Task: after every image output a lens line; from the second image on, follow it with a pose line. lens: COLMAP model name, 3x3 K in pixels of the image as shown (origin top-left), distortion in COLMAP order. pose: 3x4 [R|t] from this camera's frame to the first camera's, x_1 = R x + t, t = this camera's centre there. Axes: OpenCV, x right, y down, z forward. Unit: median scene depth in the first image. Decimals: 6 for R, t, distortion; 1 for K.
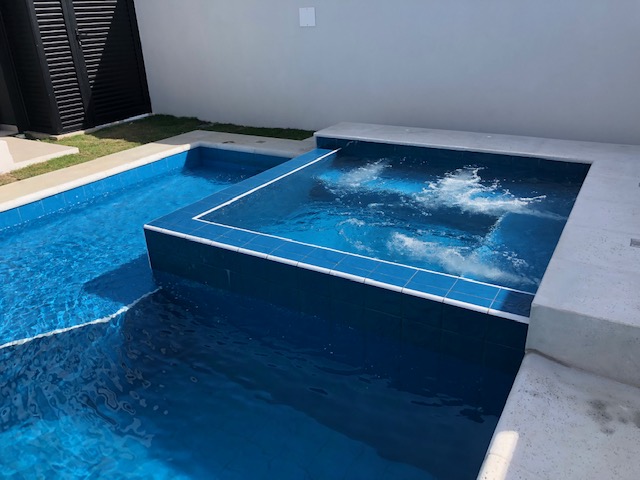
lens RADIAL K [[521.1, 0, 319.3], [0, 521.1, 236.4], [0, 0, 1]] dist [0.050187, -0.065813]
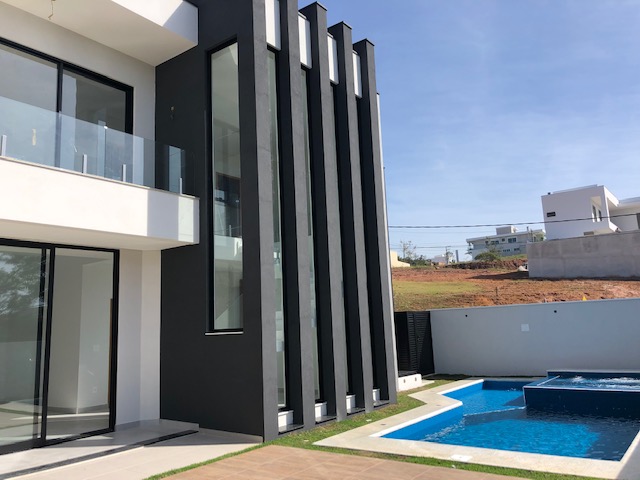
lens RADIAL K [[521.1, 0, 319.3], [0, 521.1, 236.4], [0, 0, 1]] dist [0.050187, -0.065813]
pose [[0.994906, -0.030493, -0.096080, -0.726329], [-0.027883, 0.832710, -0.553007, 0.600193], [0.096870, 0.552869, 0.827618, -1.338200]]
